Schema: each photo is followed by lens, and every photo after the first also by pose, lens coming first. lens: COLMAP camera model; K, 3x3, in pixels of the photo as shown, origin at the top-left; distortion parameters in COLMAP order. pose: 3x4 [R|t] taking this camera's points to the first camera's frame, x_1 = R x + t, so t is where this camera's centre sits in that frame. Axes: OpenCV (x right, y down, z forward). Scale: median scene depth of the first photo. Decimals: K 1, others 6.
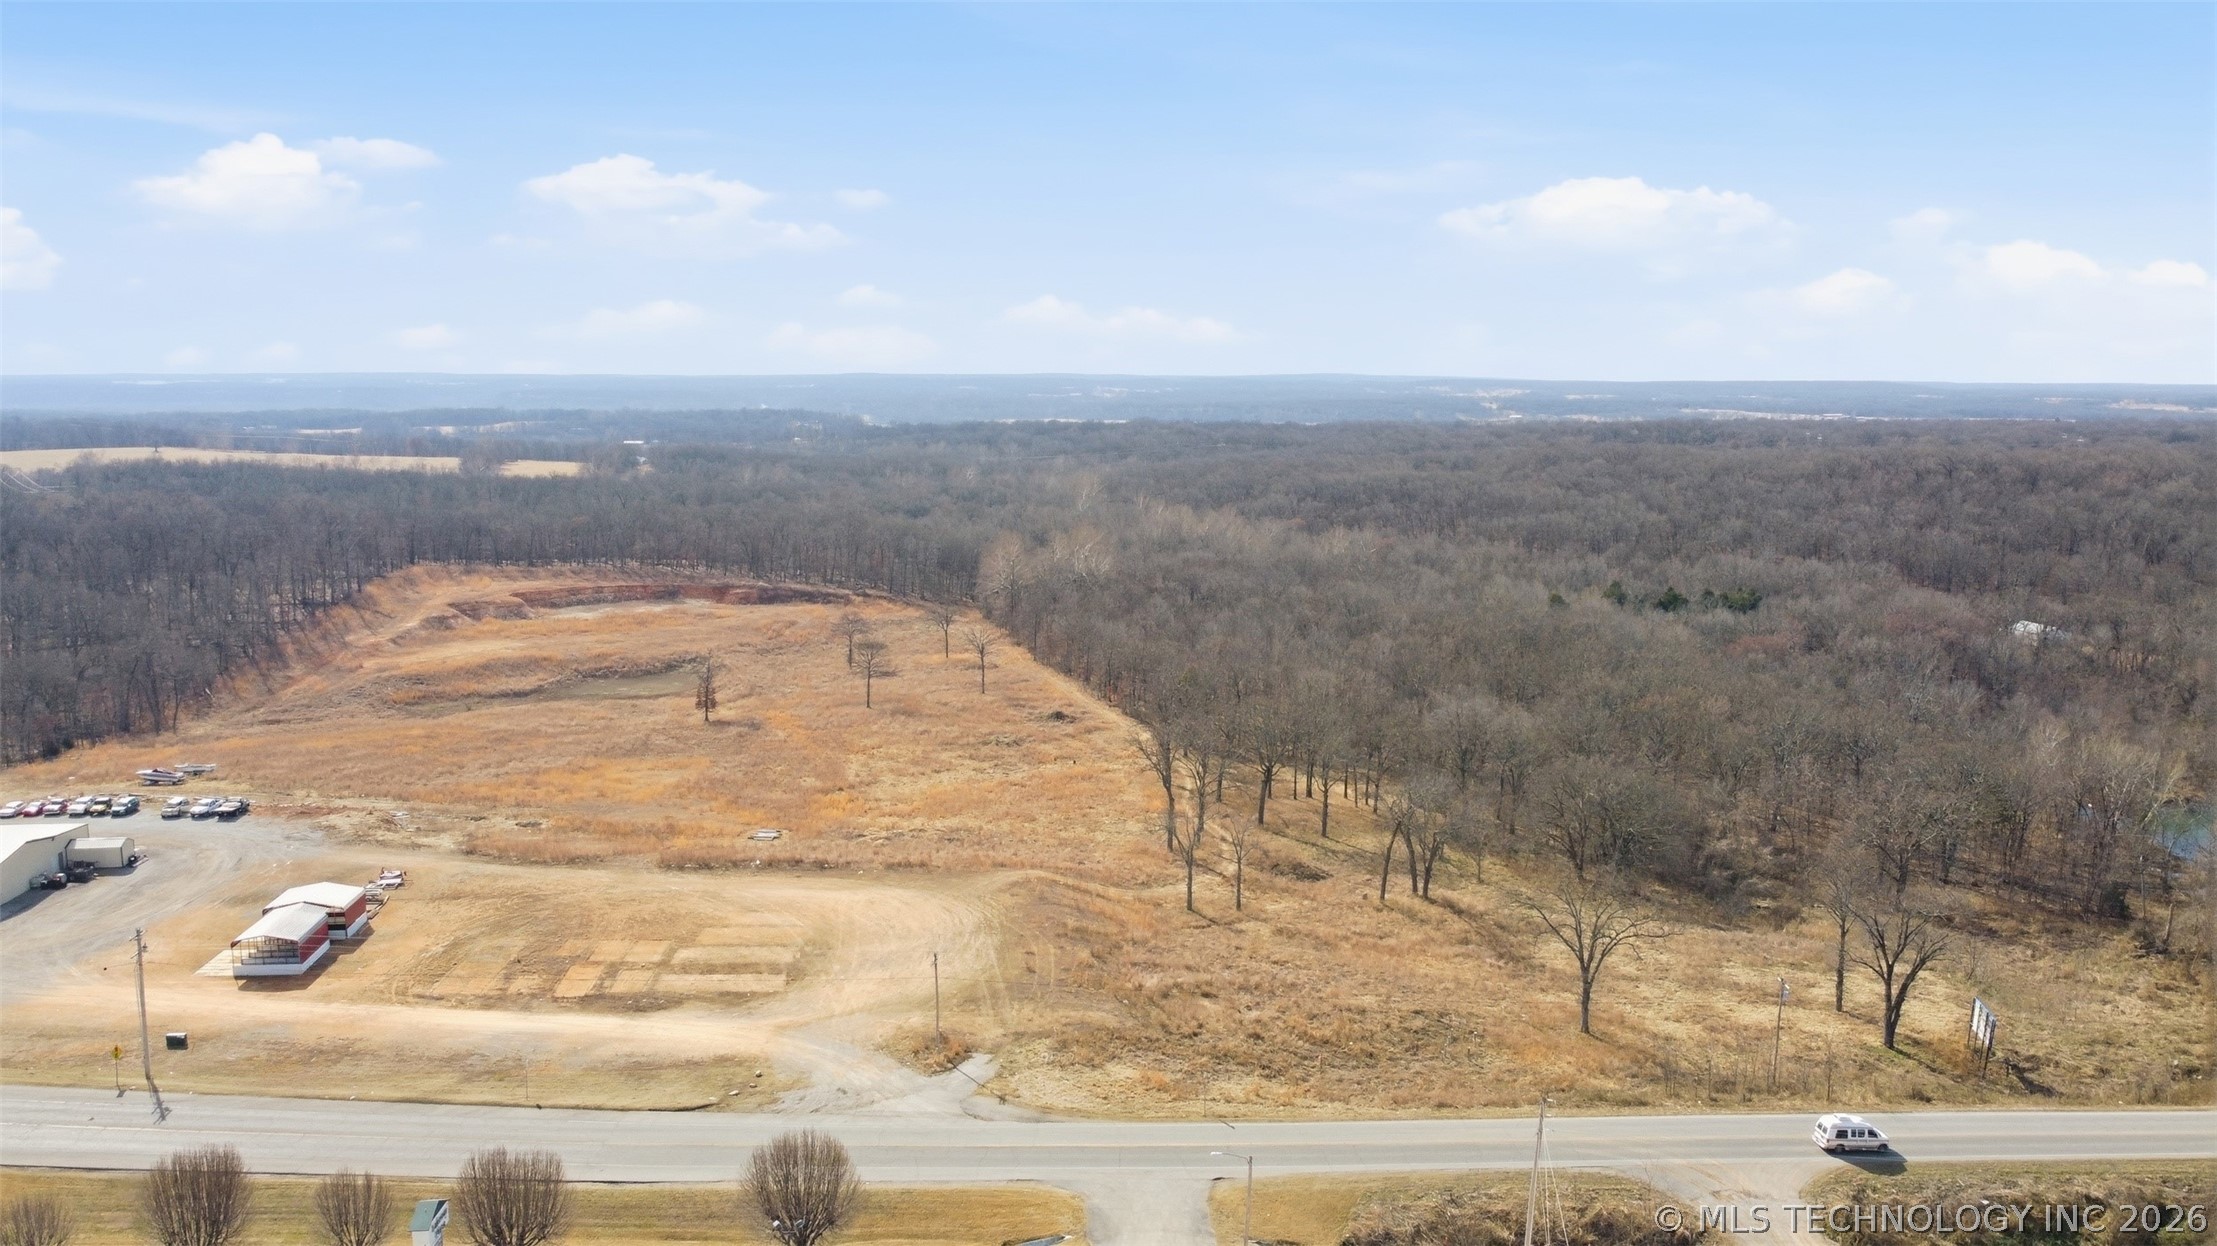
lens RADIAL K [[1671.0, 0, 1122.4], [0, 1671.0, 626.3], [0, 0, 1]] dist [0.002995, -0.003438]
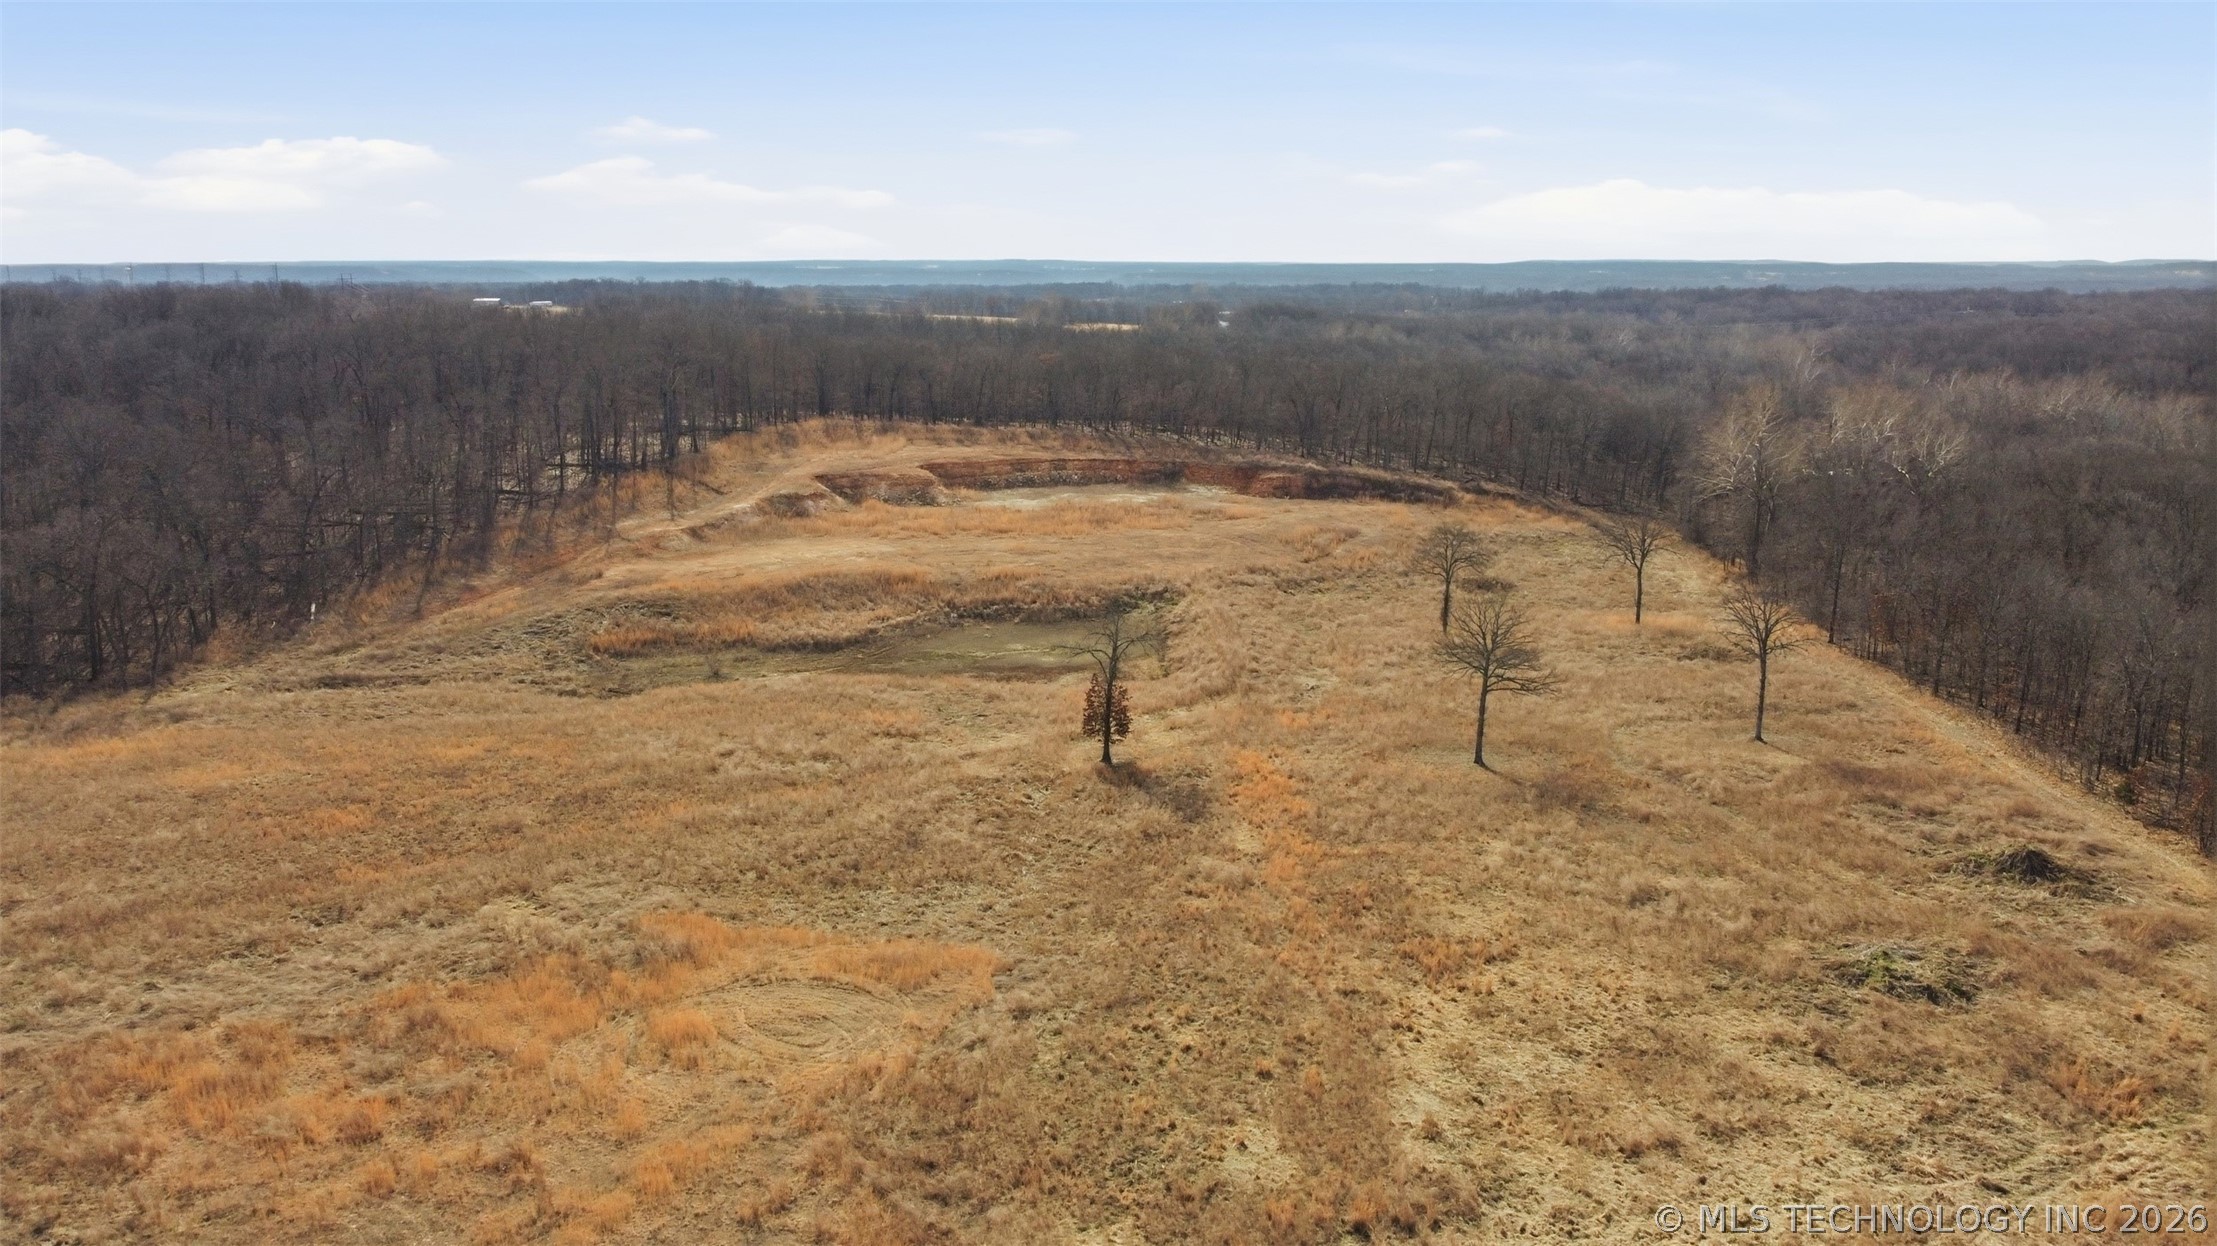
lens RADIAL K [[1671.0, 0, 1113.7], [0, 1671.0, 619.9], [0, 0, 1]] dist [0.002995, -0.003438]
pose [[0.933696, 0.071843, -0.350786, -0.067594], [-0.050888, 0.996345, 0.068606, -0.007680], [0.354433, -0.046206, 0.933939, 0.420401]]
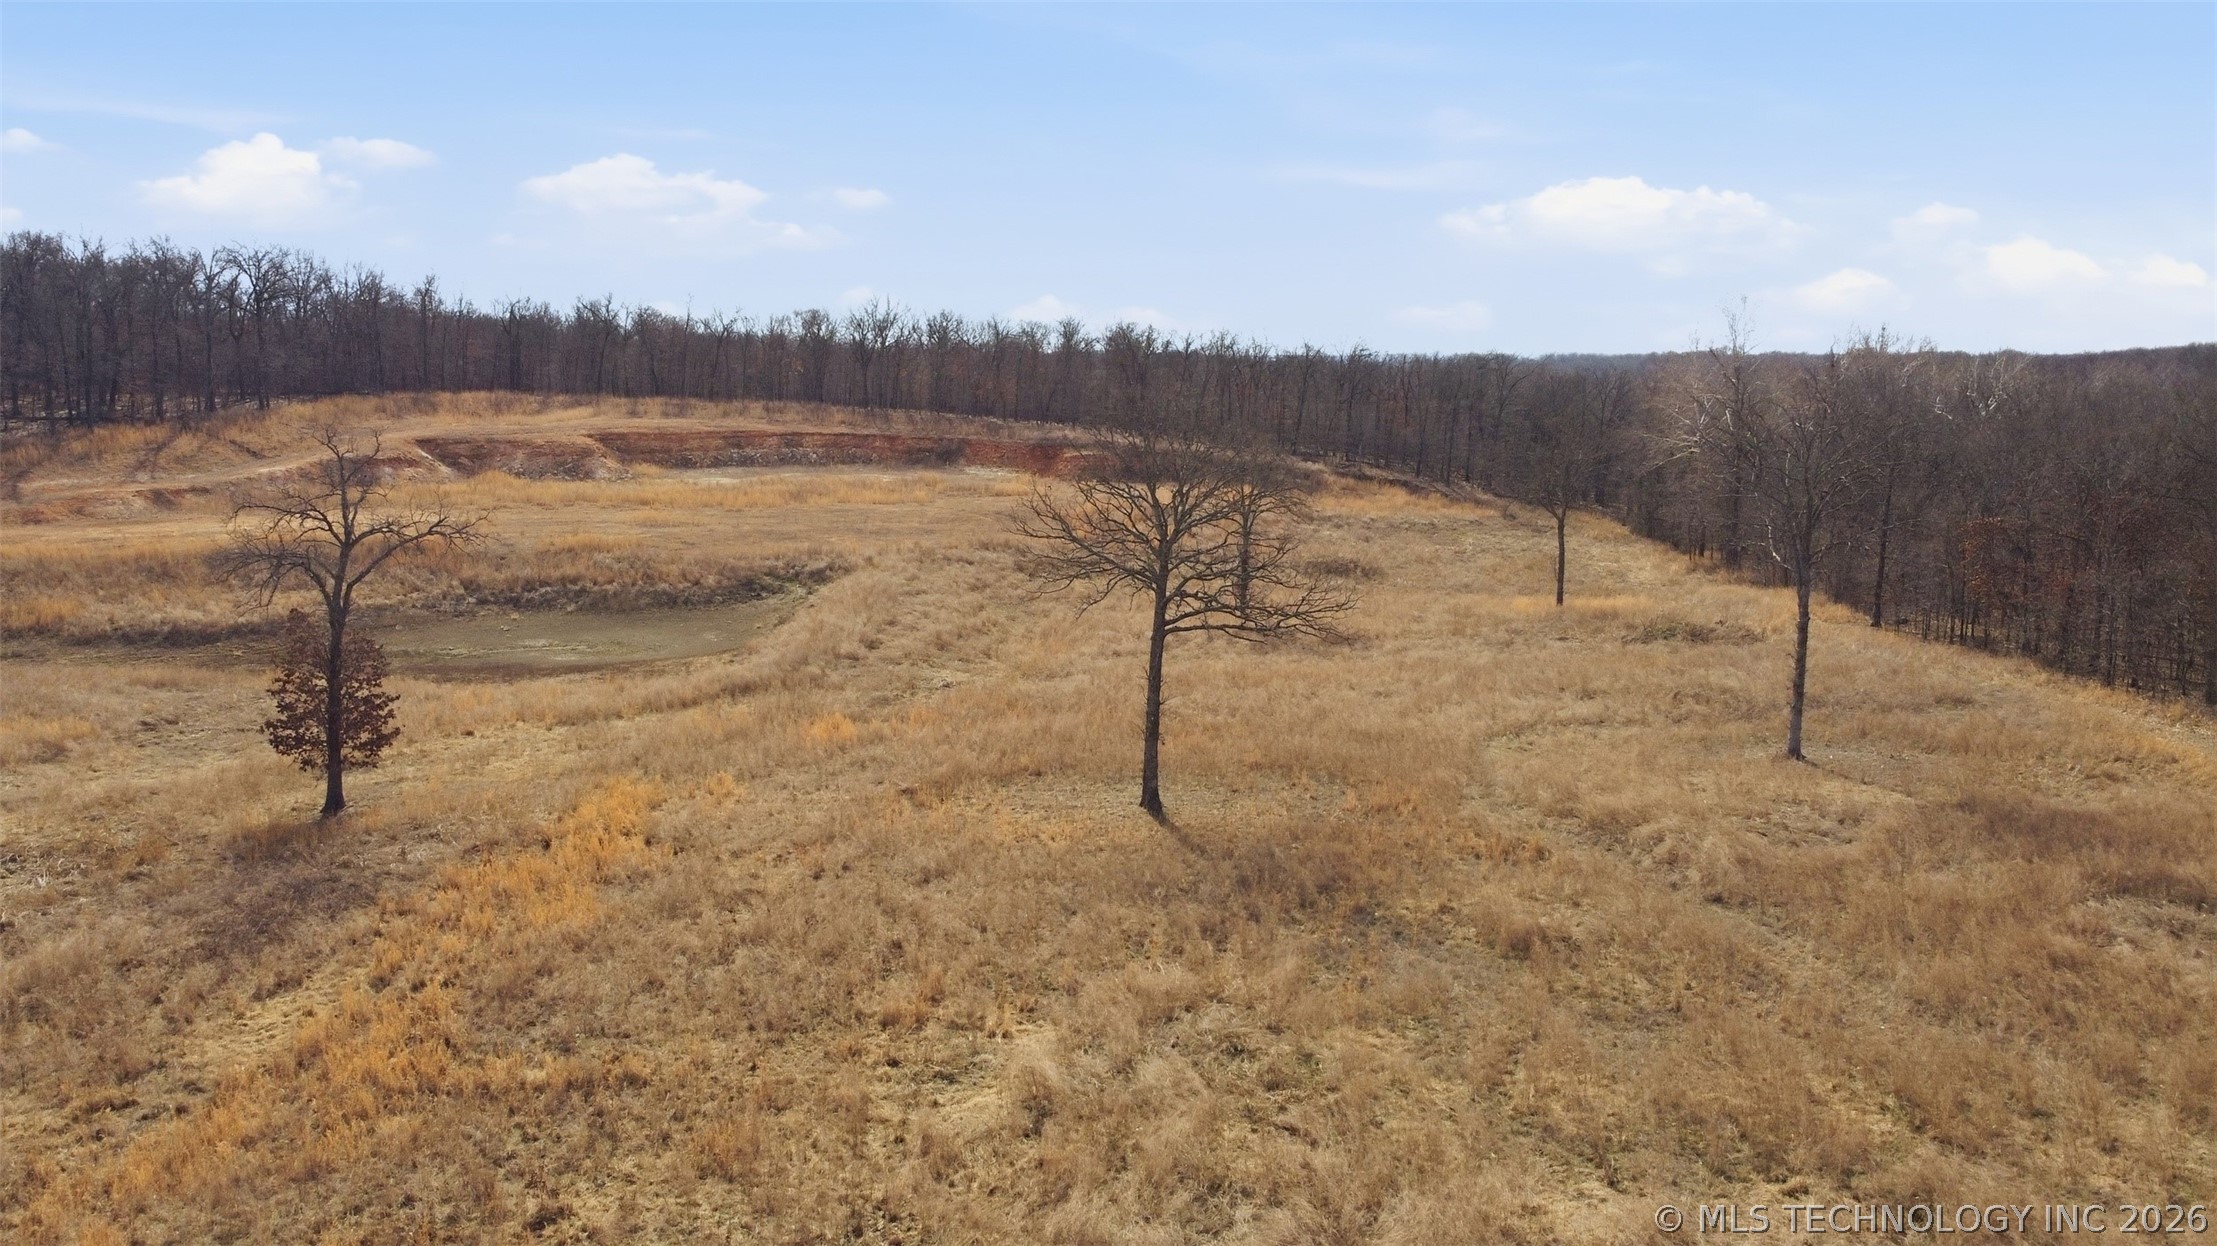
lens RADIAL K [[1671.0, 0, 1105.6], [0, 1671.0, 622.5], [0, 0, 1]] dist [0.002995, -0.003438]
pose [[0.940987, 0.050432, -0.334665, -0.071299], [-0.048593, 0.998722, 0.013870, 0.019721], [0.334937, 0.003211, 0.942235, 0.602322]]
